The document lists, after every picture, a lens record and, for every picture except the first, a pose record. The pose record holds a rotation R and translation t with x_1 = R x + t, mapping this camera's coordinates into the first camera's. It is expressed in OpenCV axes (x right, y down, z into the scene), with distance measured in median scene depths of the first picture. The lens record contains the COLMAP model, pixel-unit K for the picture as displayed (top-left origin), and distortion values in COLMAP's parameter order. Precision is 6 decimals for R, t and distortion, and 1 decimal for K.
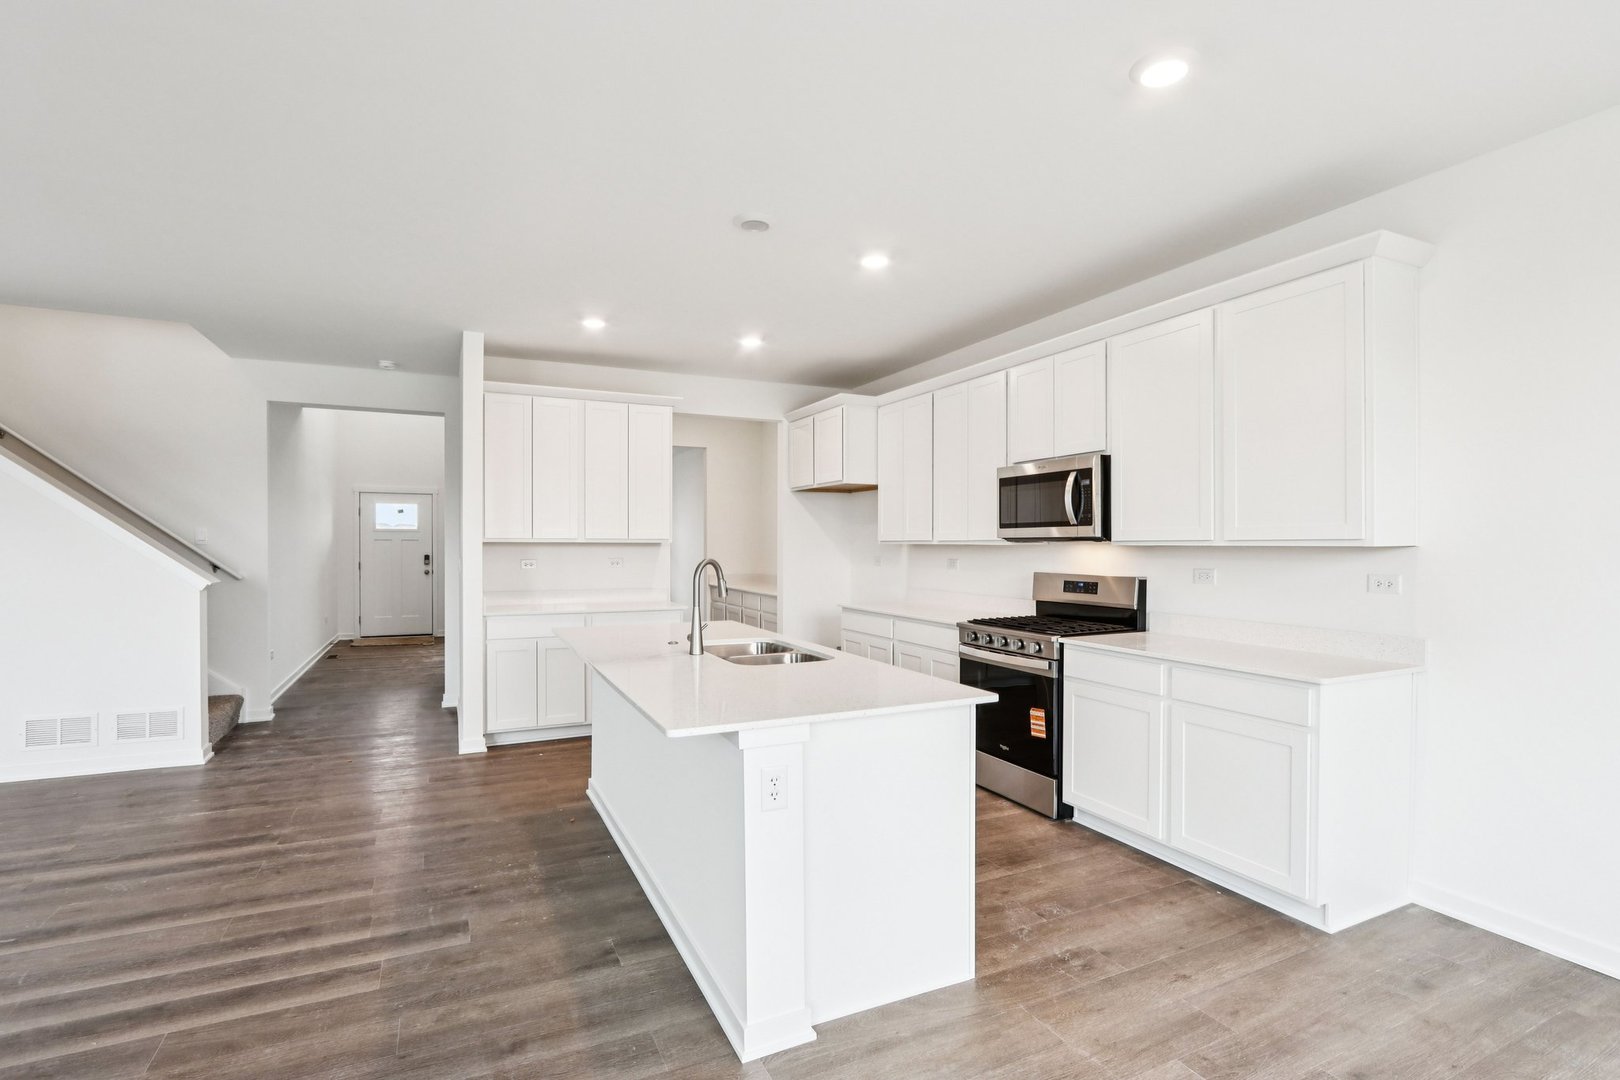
lens RADIAL K [[751.4, 0, 809.9], [0, 751.4, 547.0], [0, 0, 1]] dist [-0.001175, 0.000170]
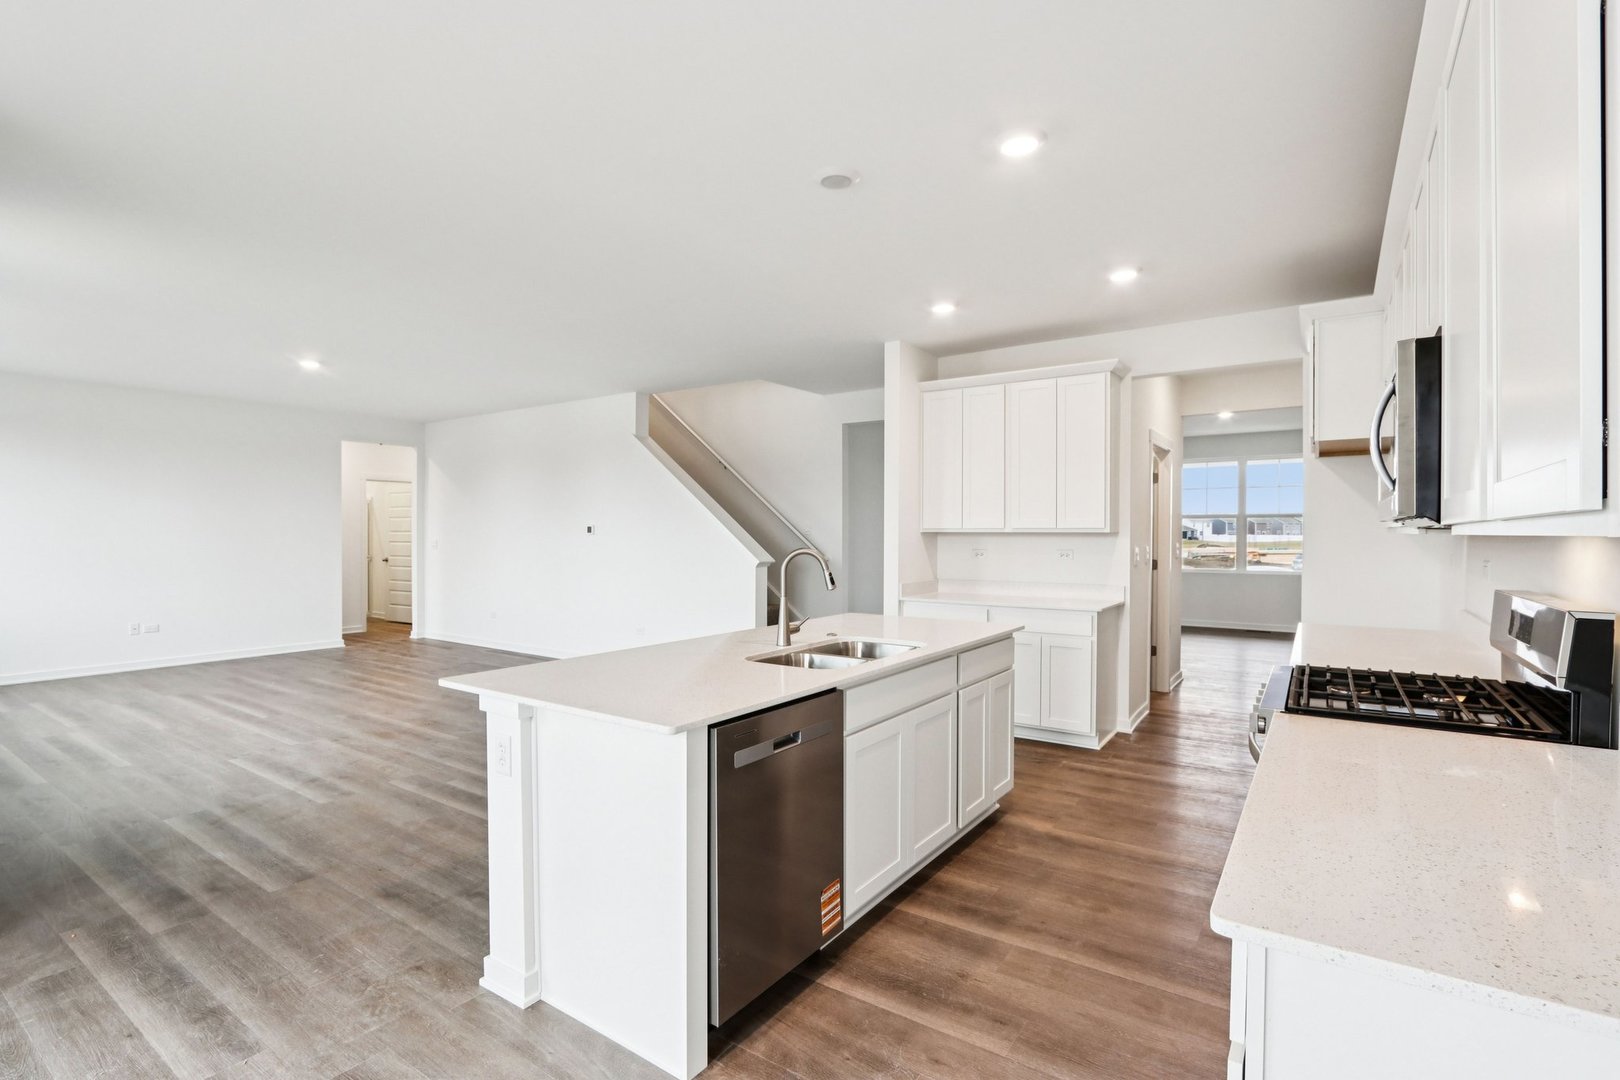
lens RADIAL K [[761.6, 0, 812.0], [0, 761.6, 537.8], [0, 0, 1]] dist [-0.000379, 0.000807]
pose [[0.502578, 0.004552, -0.864520, 0.430698], [-0.001985, 0.999990, 0.004111, -0.002786], [0.864530, -0.000350, 0.502582, 0.311289]]
